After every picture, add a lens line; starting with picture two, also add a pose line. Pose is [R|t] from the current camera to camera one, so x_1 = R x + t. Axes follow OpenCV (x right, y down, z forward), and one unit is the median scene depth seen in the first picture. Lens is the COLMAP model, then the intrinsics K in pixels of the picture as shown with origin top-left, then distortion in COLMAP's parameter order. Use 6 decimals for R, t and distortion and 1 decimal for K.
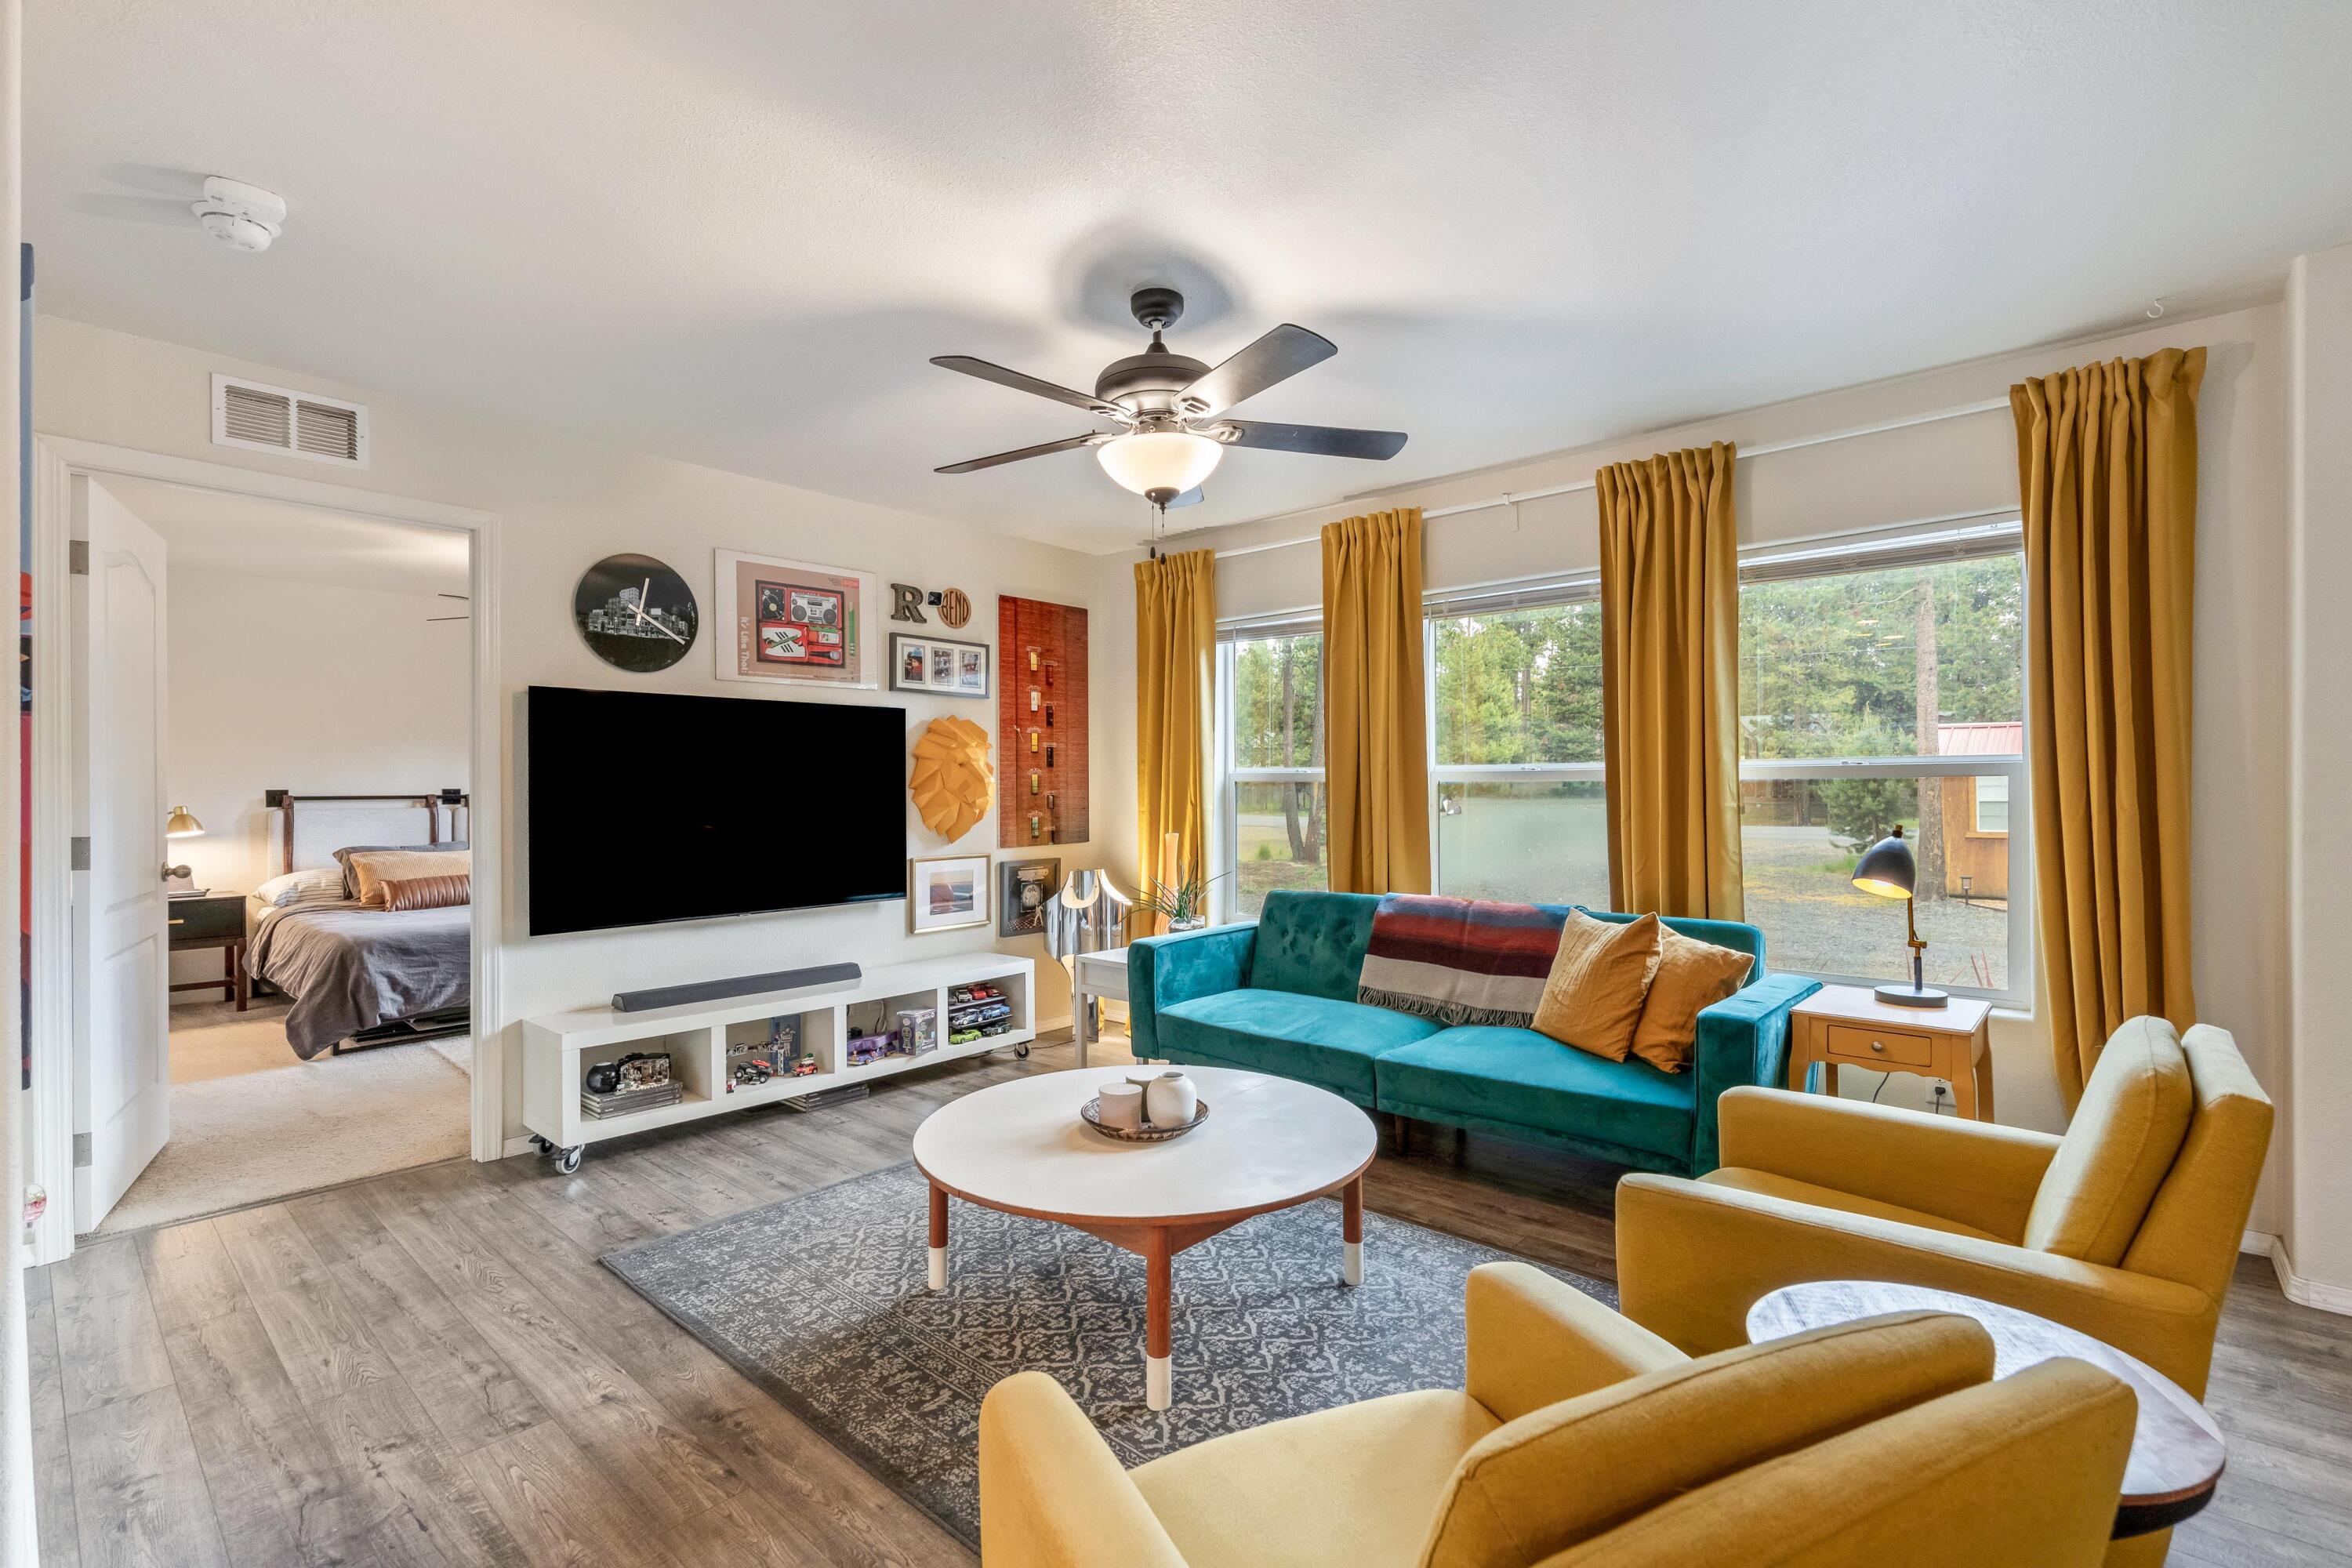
lens RADIAL K [[1070.0, 0, 1191.8], [0, 1070.0, 786.6], [0, 0, 1]] dist [-0.003449, 0.001218]
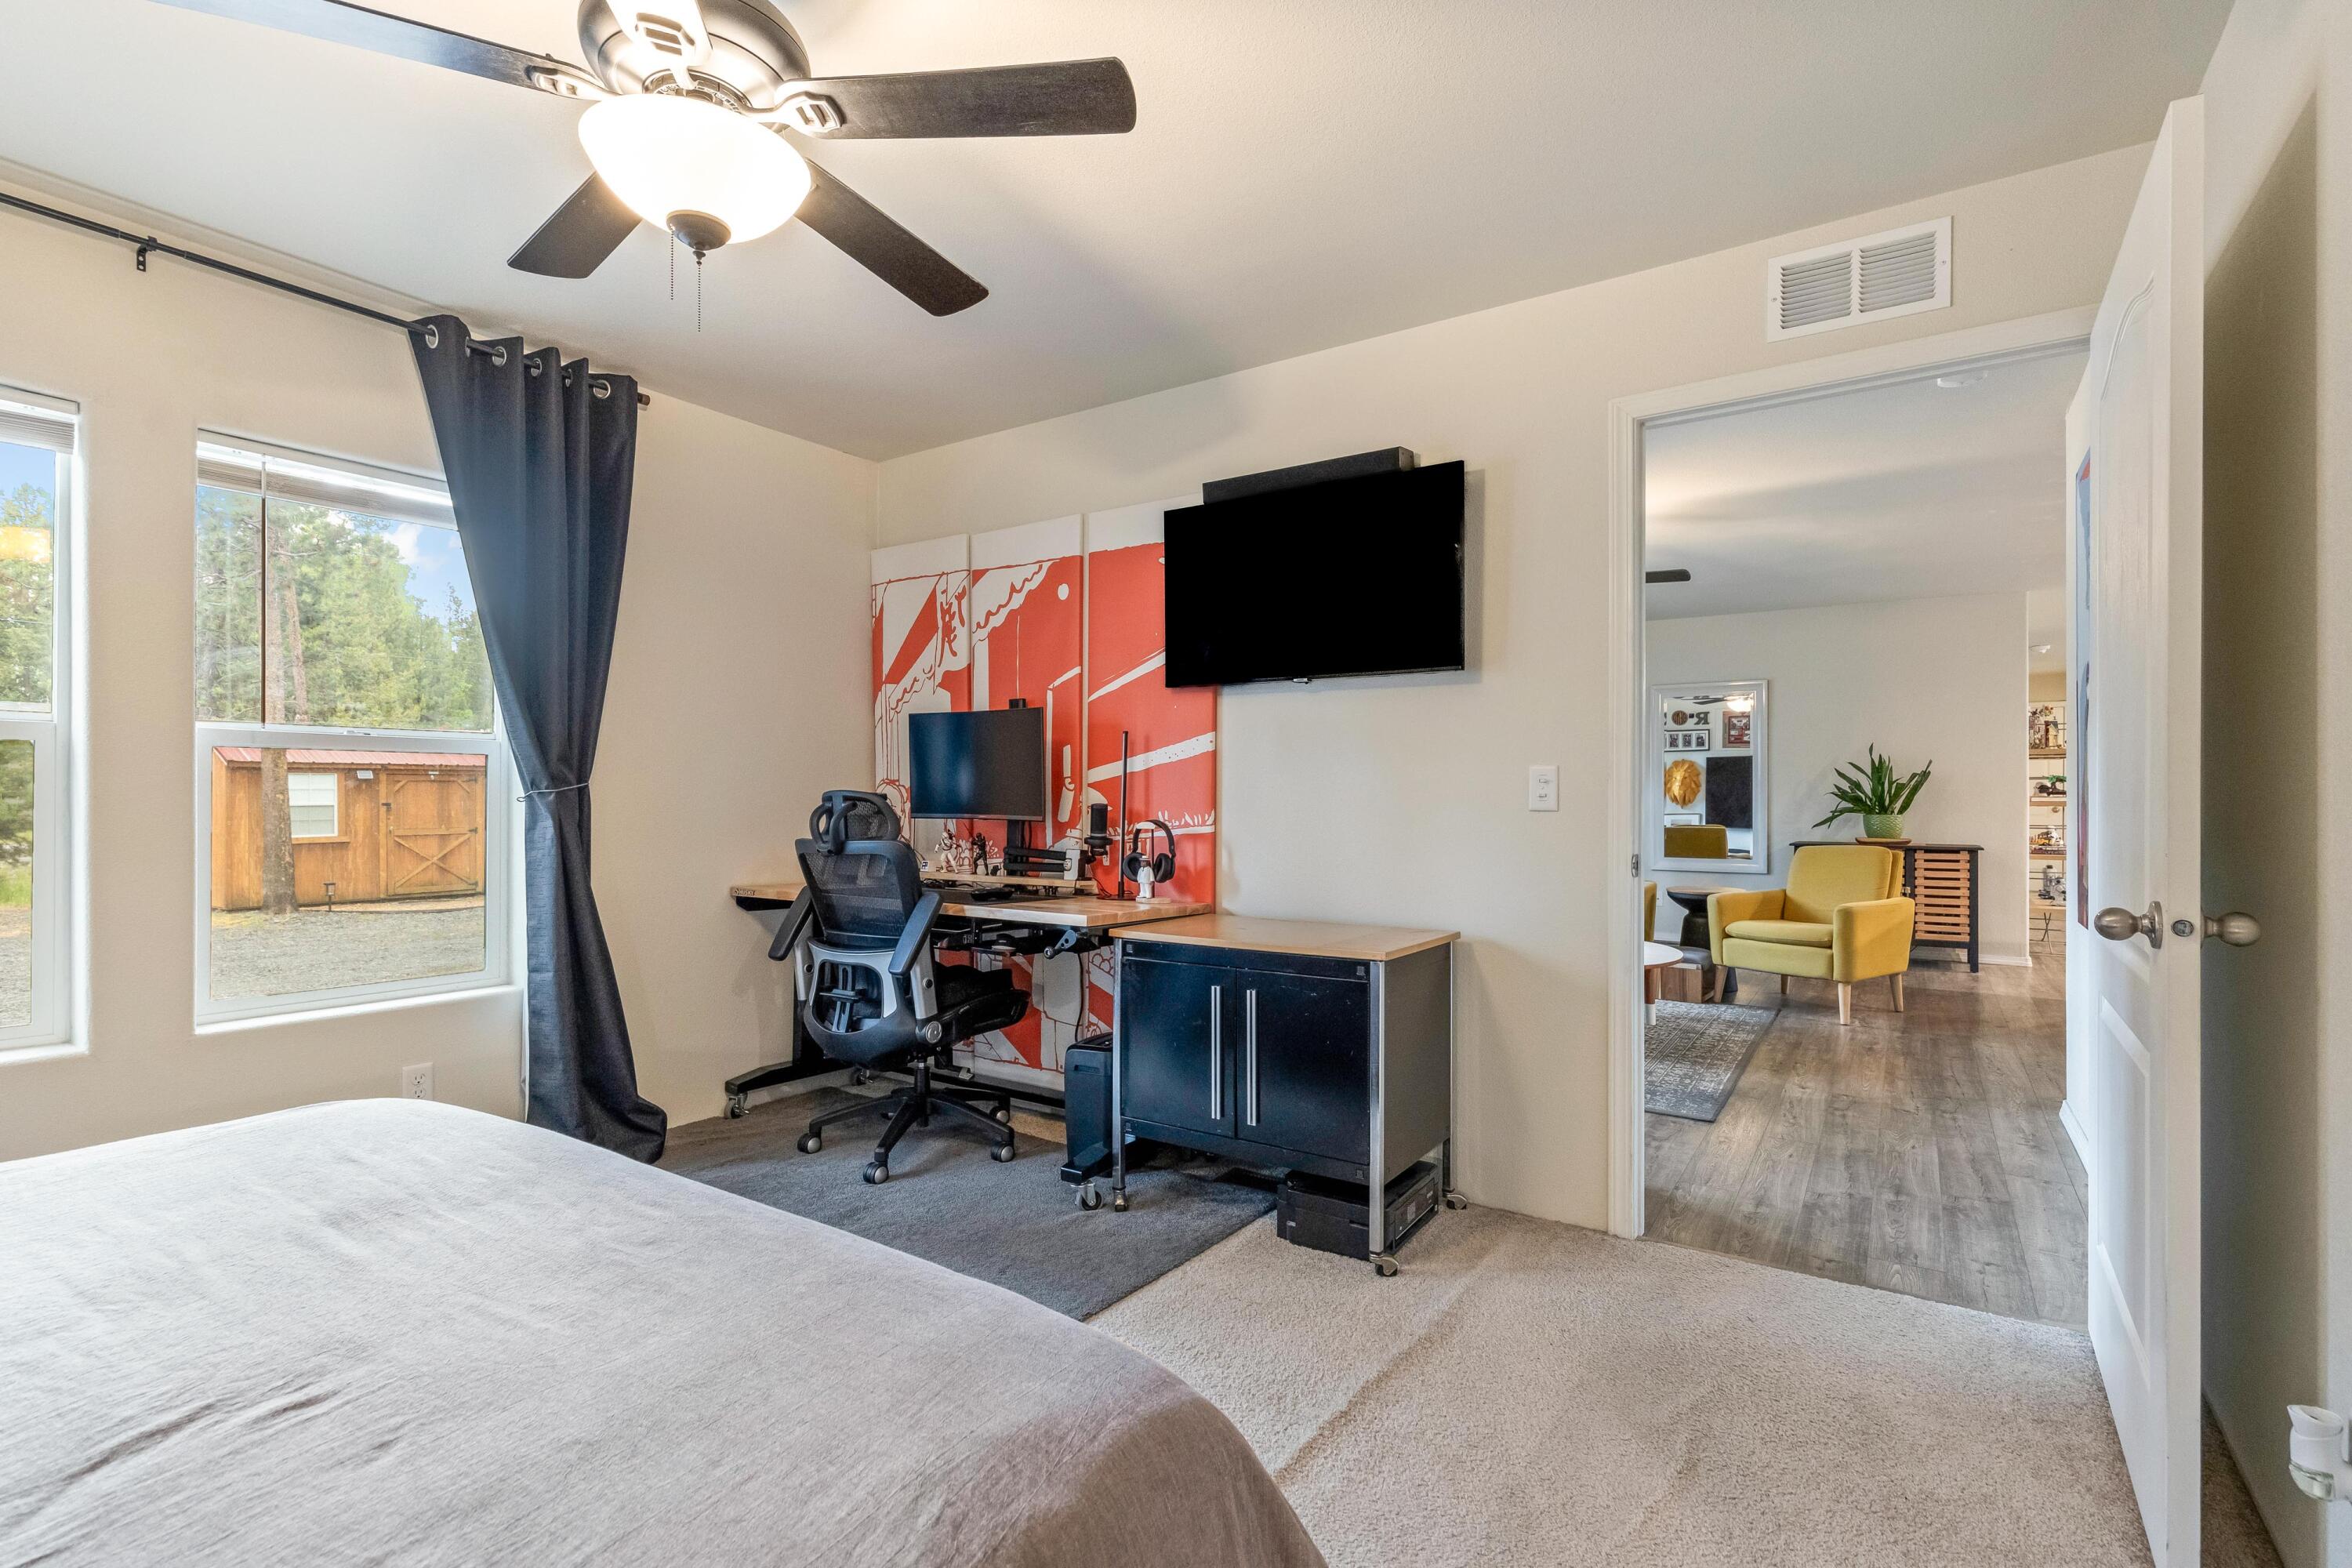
lens RADIAL K [[1070.0, 0, 1181.8], [0, 1070.0, 790.1], [0, 0, 1]] dist [-0.003449, 0.001218]
pose [[-0.128395, 0.004406, 0.991713, -0.948038], [0.002660, 0.999988, -0.004099, 0.017422], [-0.991719, 0.002112, -0.128406, 0.966272]]
